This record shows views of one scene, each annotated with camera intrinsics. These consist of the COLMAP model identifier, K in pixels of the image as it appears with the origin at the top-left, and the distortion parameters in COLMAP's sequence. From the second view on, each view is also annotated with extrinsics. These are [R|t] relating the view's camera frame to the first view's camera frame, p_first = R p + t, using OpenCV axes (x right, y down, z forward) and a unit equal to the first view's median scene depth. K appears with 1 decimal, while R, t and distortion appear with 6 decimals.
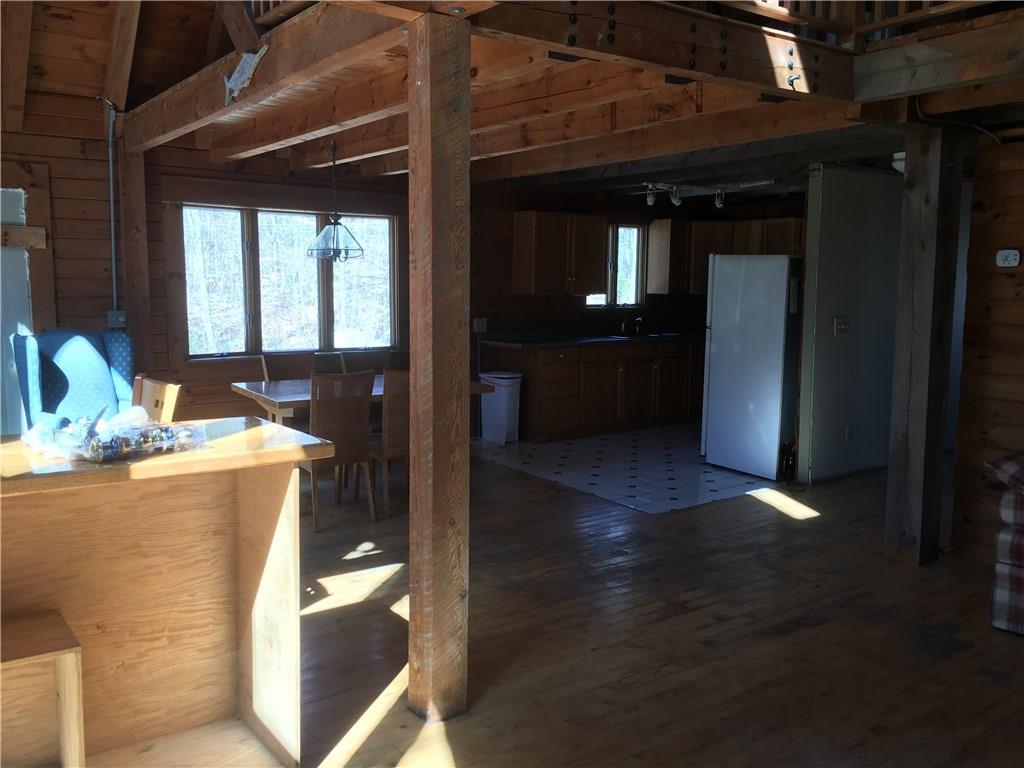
lens RADIAL K [[871.2, 0, 506.7], [0, 871.2, 381.8], [0, 0, 1]] dist [0.047860, -0.056775]
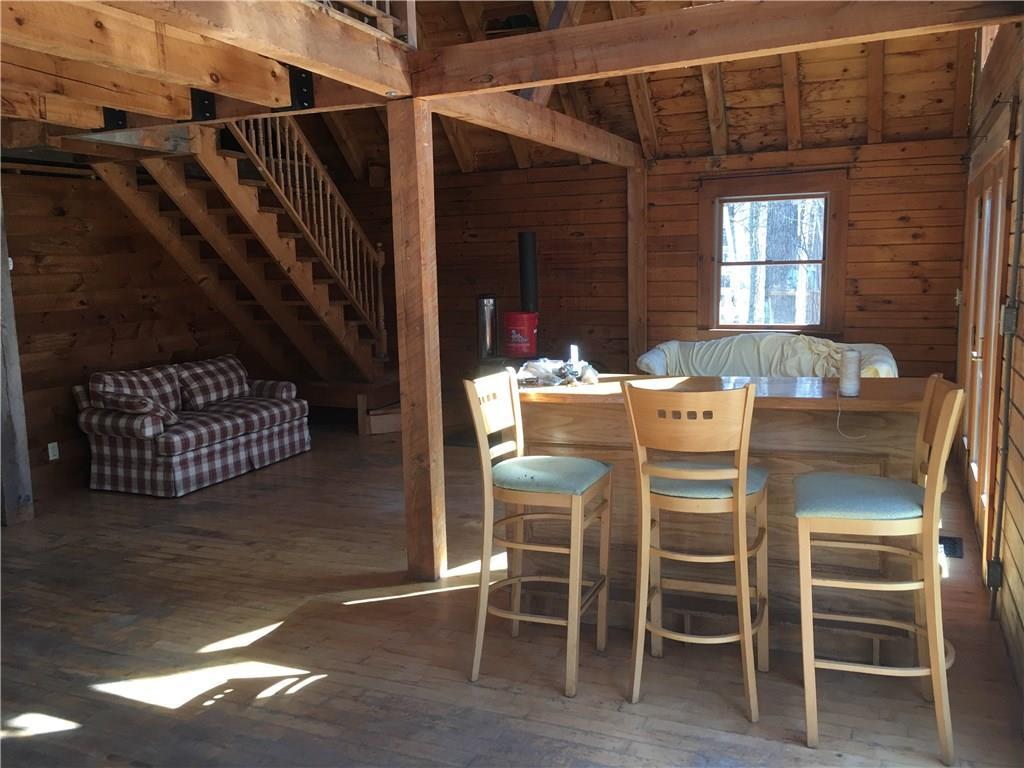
lens RADIAL K [[871.2, 0, 504.2], [0, 871.2, 384.6], [0, 0, 1]] dist [0.047860, -0.056775]
pose [[-0.512719, -0.110431, 0.851425, -1.196003], [0.118584, 0.973080, 0.197620, -0.180356], [-0.850327, 0.202289, -0.485822, 1.368355]]
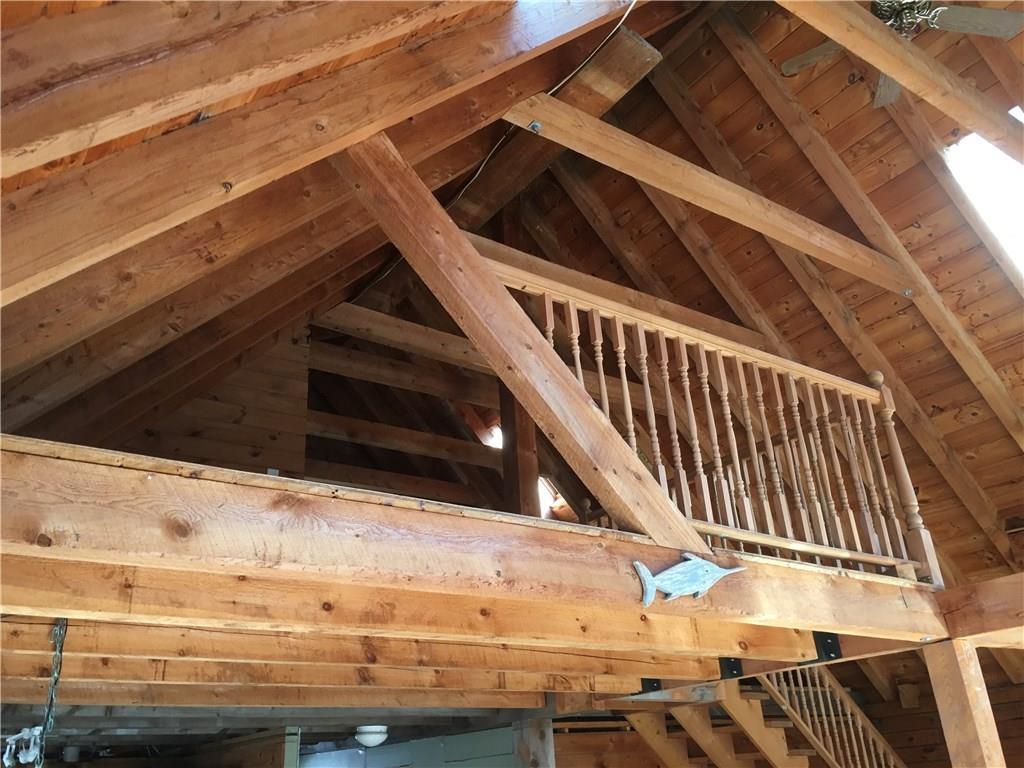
lens RADIAL K [[871.2, 0, 511.3], [0, 871.2, 380.9], [0, 0, 1]] dist [0.047860, -0.056775]
pose [[0.001950, 0.426460, 0.904504, -1.217017], [0.163601, 0.892183, -0.421003, -0.255155], [-0.986525, 0.148799, -0.068030, 1.390222]]
